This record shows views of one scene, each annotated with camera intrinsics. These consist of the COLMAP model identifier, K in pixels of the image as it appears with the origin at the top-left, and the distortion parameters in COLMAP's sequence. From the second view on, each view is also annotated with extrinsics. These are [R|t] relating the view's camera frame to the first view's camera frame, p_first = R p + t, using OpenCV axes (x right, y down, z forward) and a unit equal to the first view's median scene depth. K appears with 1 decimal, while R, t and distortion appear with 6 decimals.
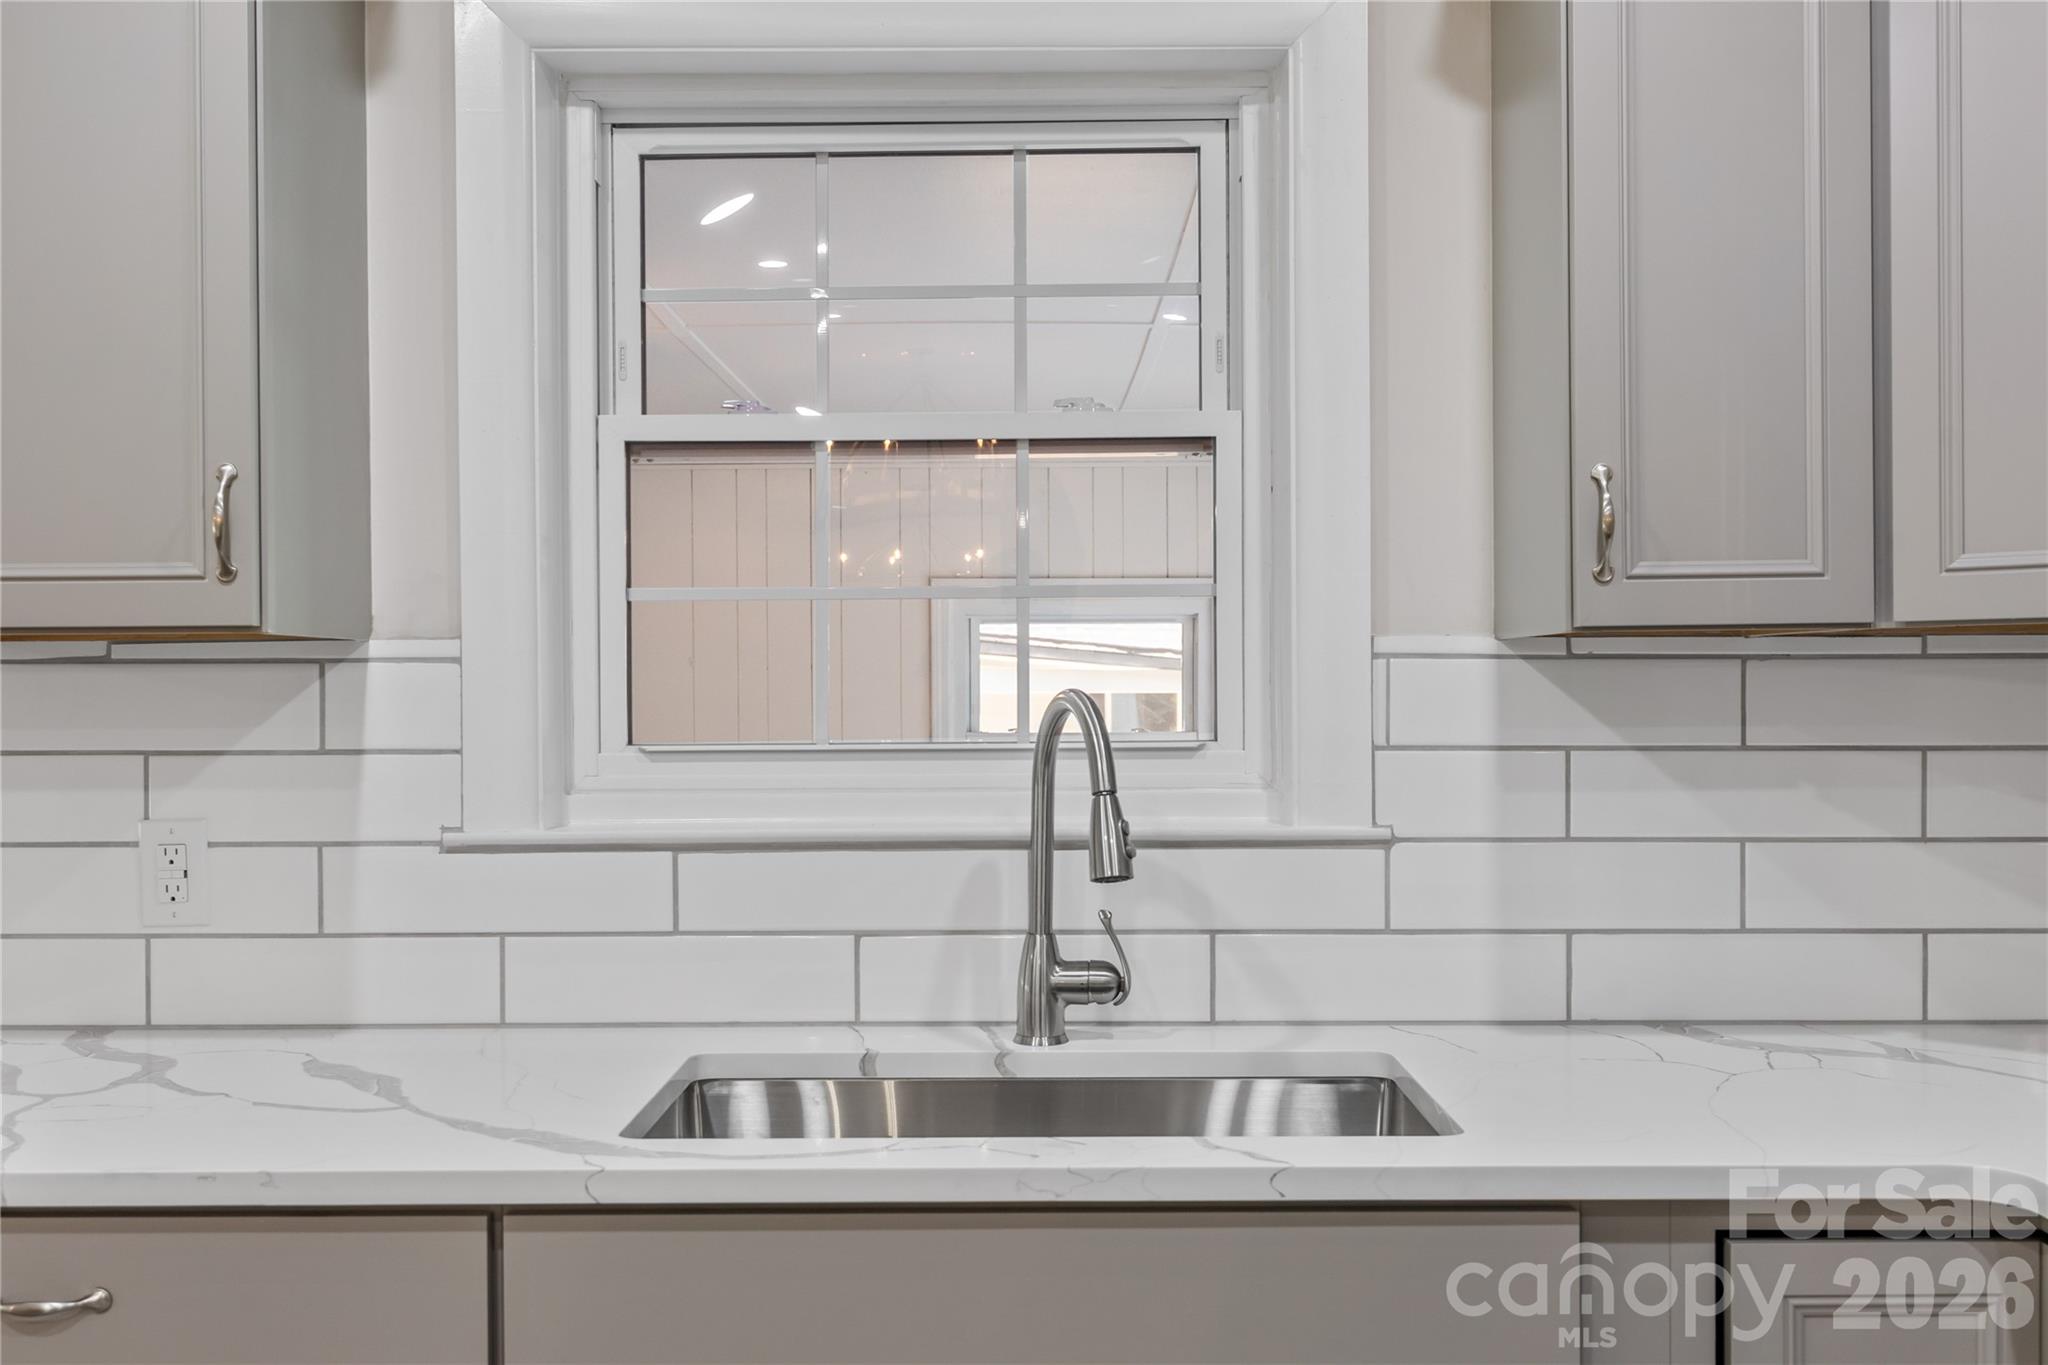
lens RADIAL K [[1955.0, 0, 1039.2], [0, 1955.0, 683.6], [0, 0, 1]] dist [0.032717, 0.000000]
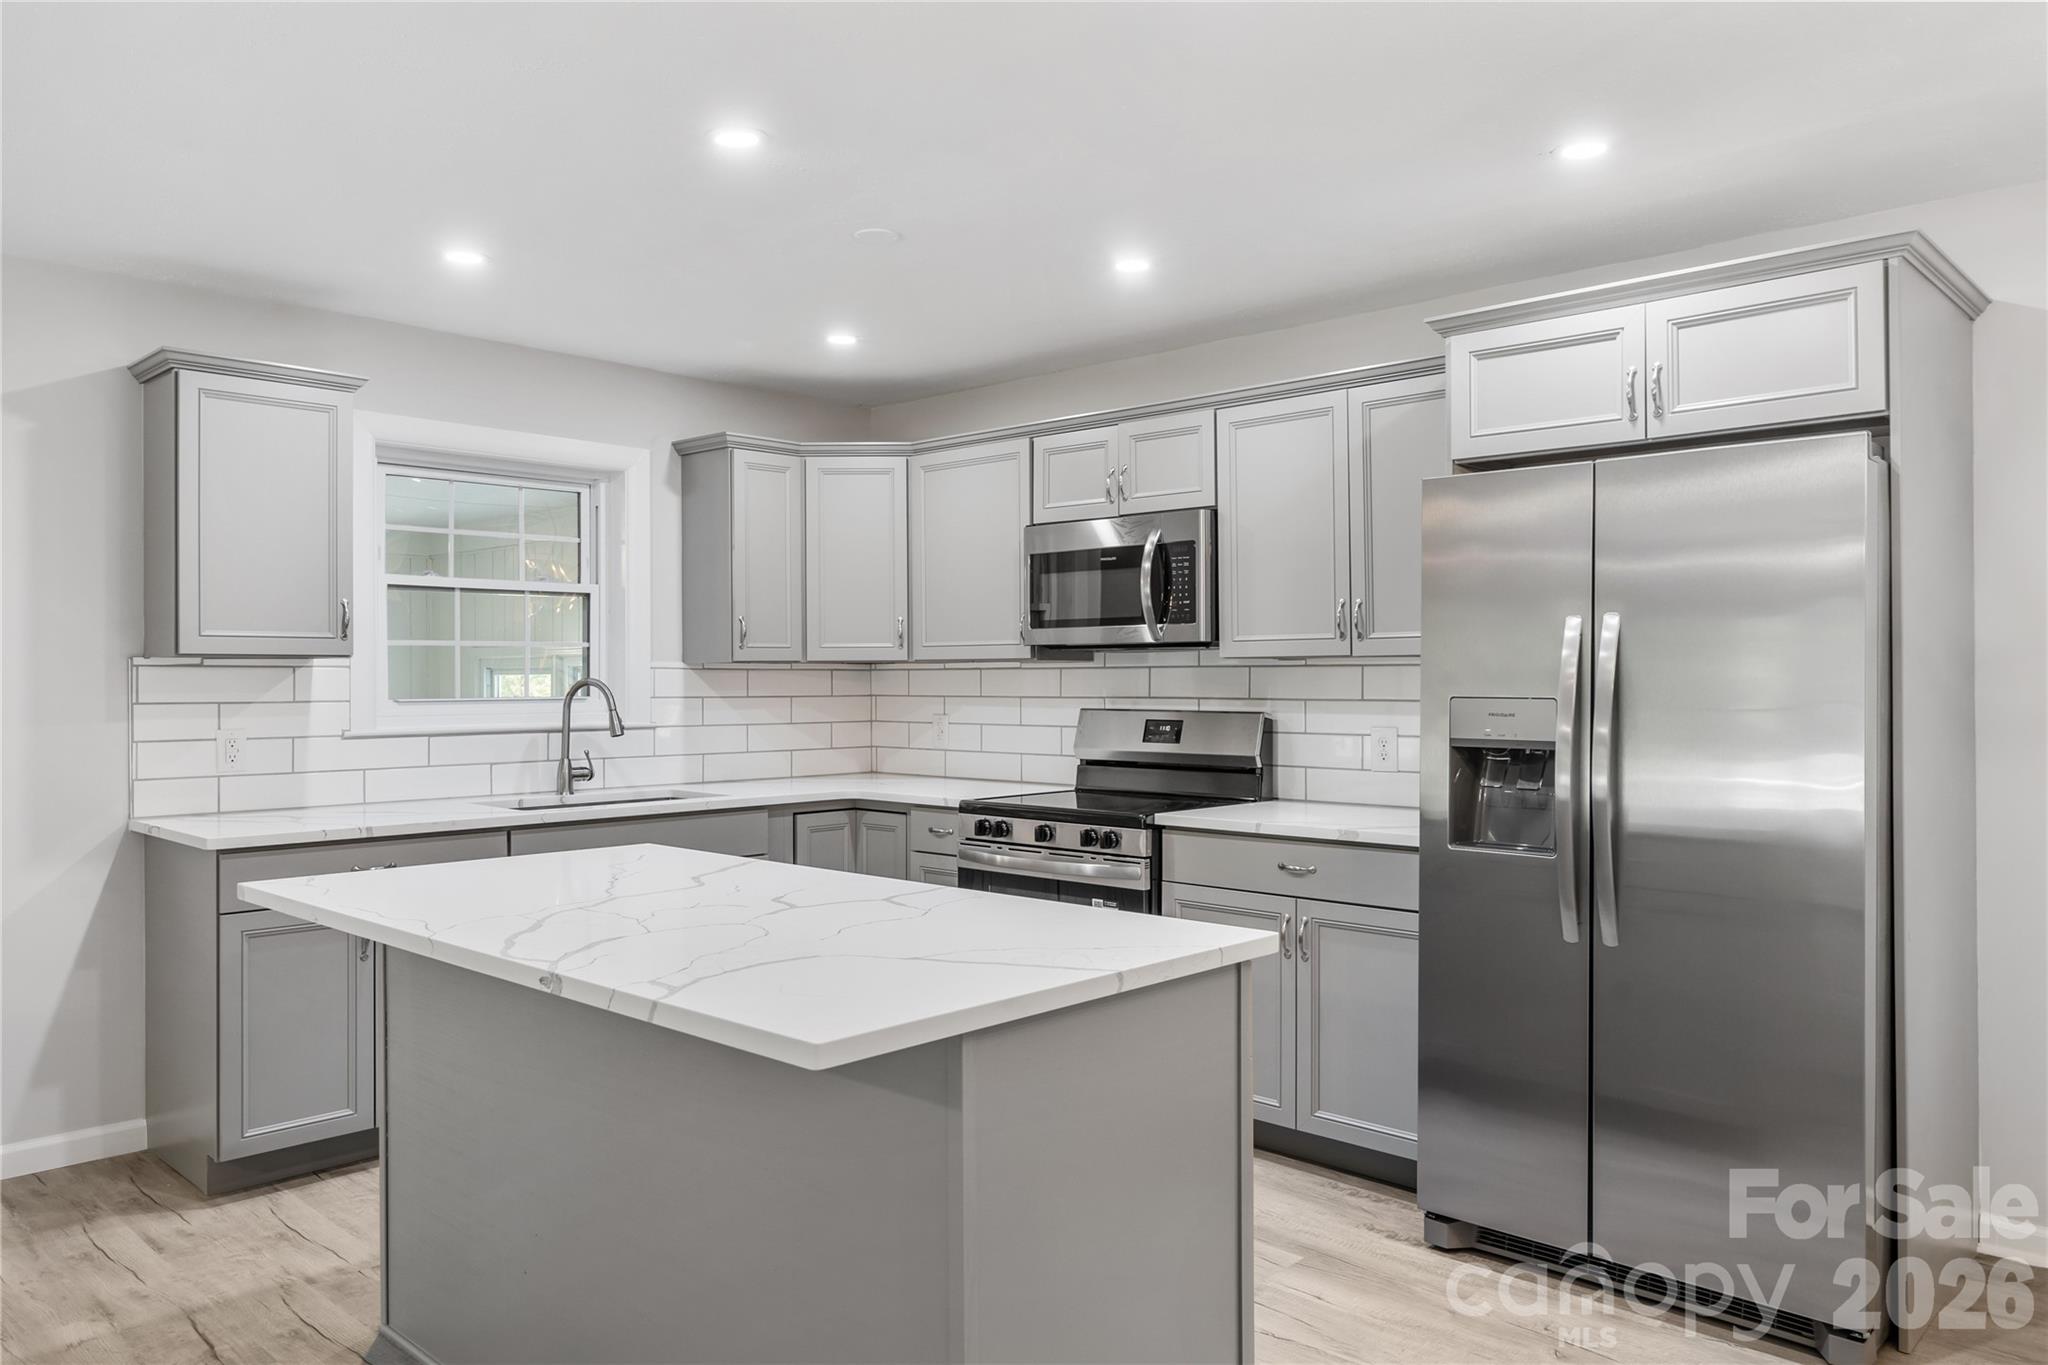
lens RADIAL K [[1421.4, 0, 1019.1], [0, 1421.4, 677.8], [0, 0, 1]] dist [-0.010609, 0.003566]
pose [[0.687327, 0.003611, 0.726339, -1.072915], [-0.001754, 0.999993, -0.003311, 0.007462], [-0.726346, 0.001001, 0.687329, -0.986252]]
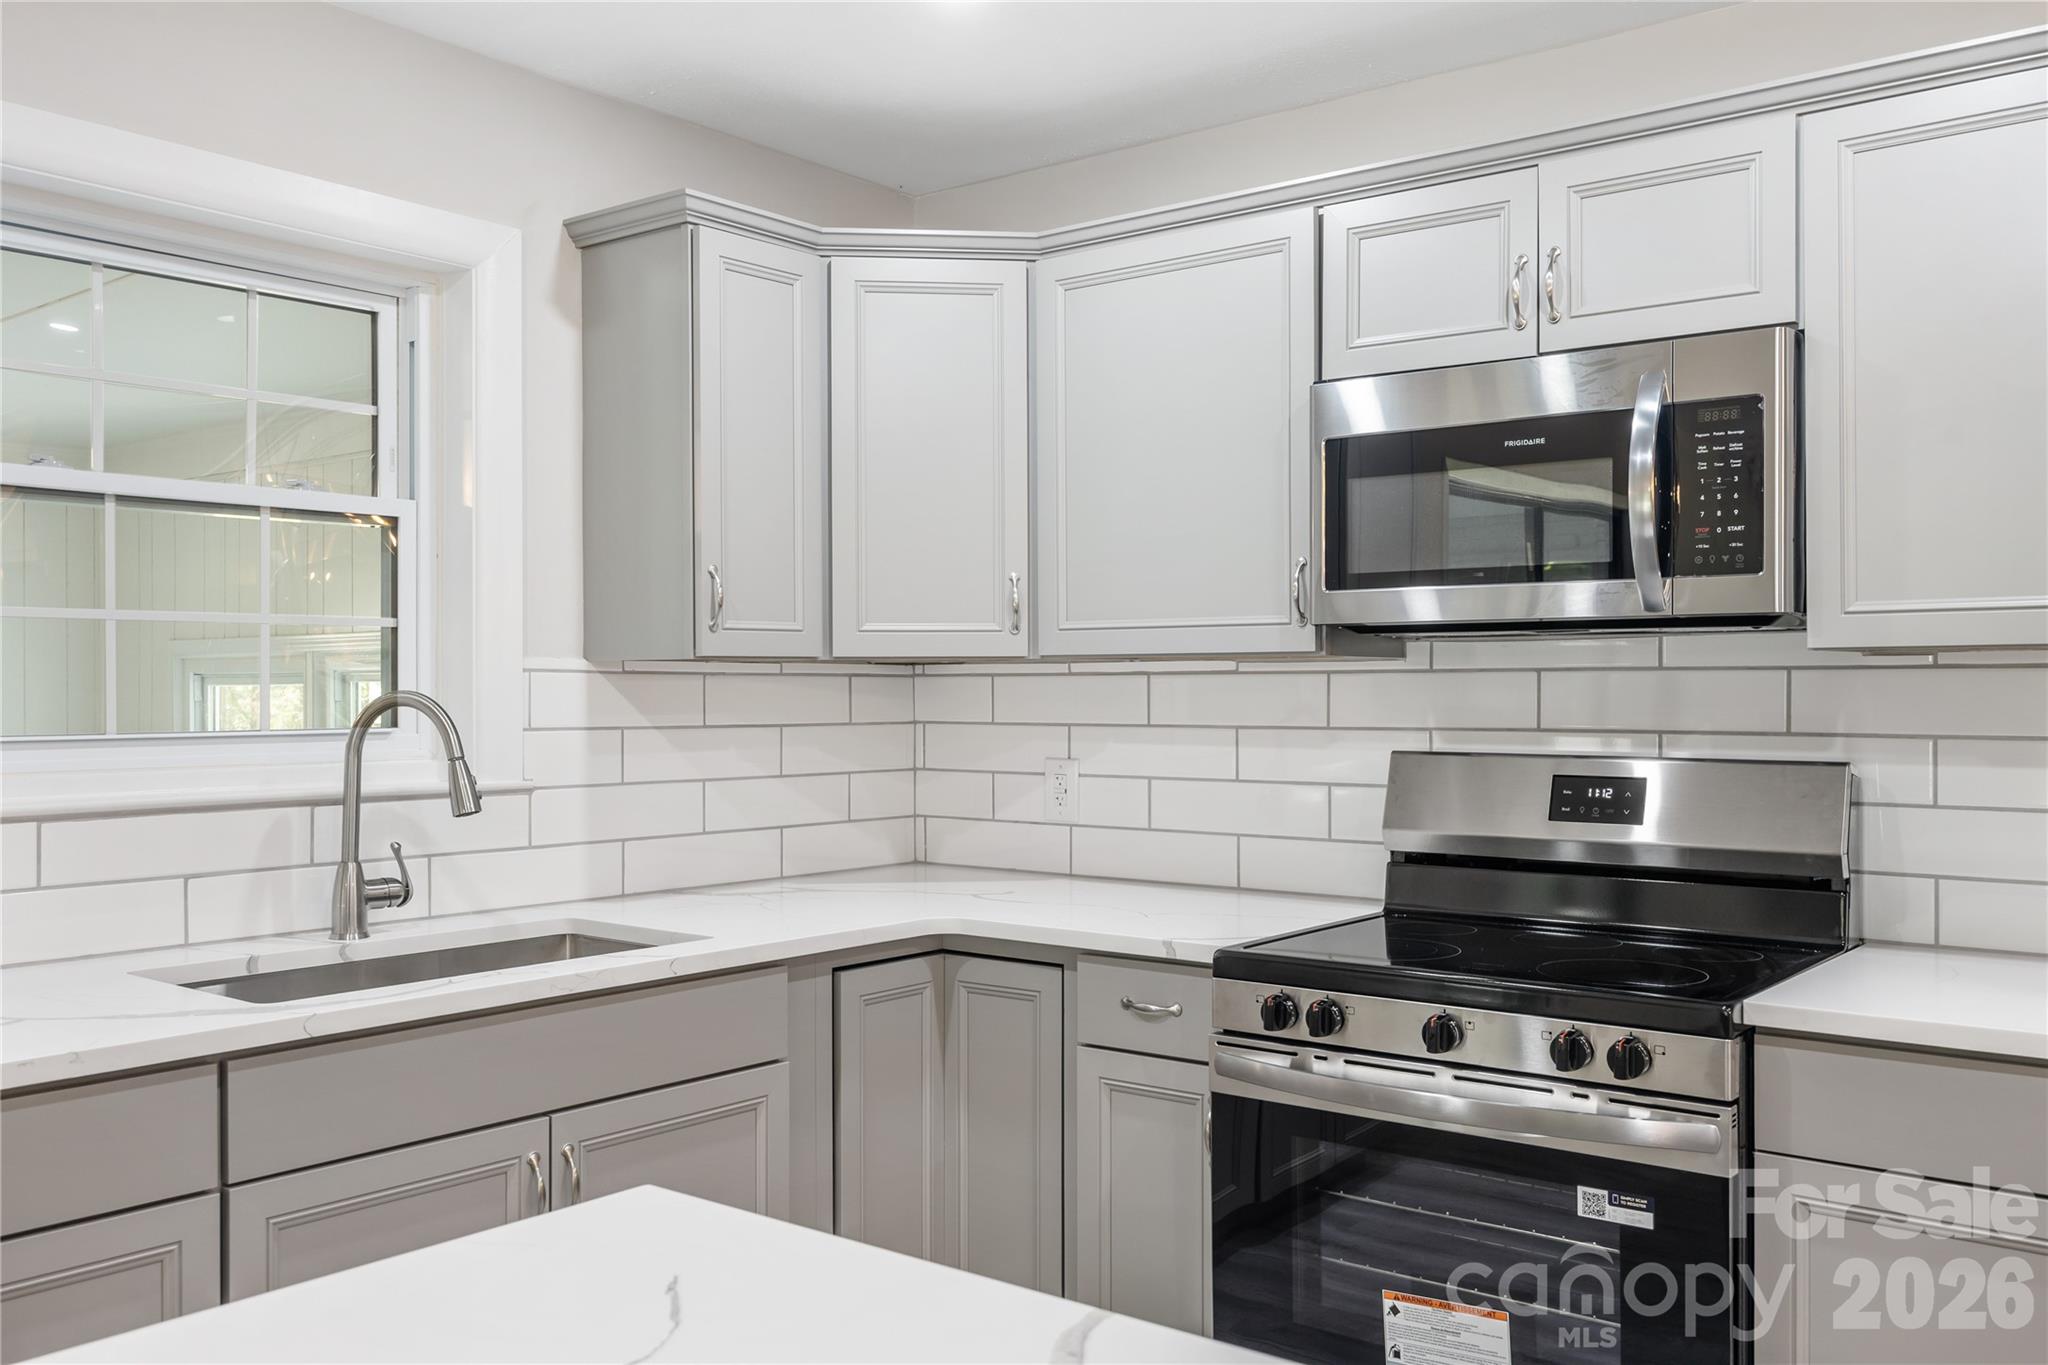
lens RADIAL K [[1730.3, 0, 1021.3], [0, 1730.3, 687.0], [0, 0, 1]] dist [0.002020, 0.005387]
pose [[0.623672, 0.005024, 0.781670, -0.655809], [-0.002655, 0.999987, -0.004309, 0.003851], [-0.781682, 0.000612, 0.623677, -0.164508]]
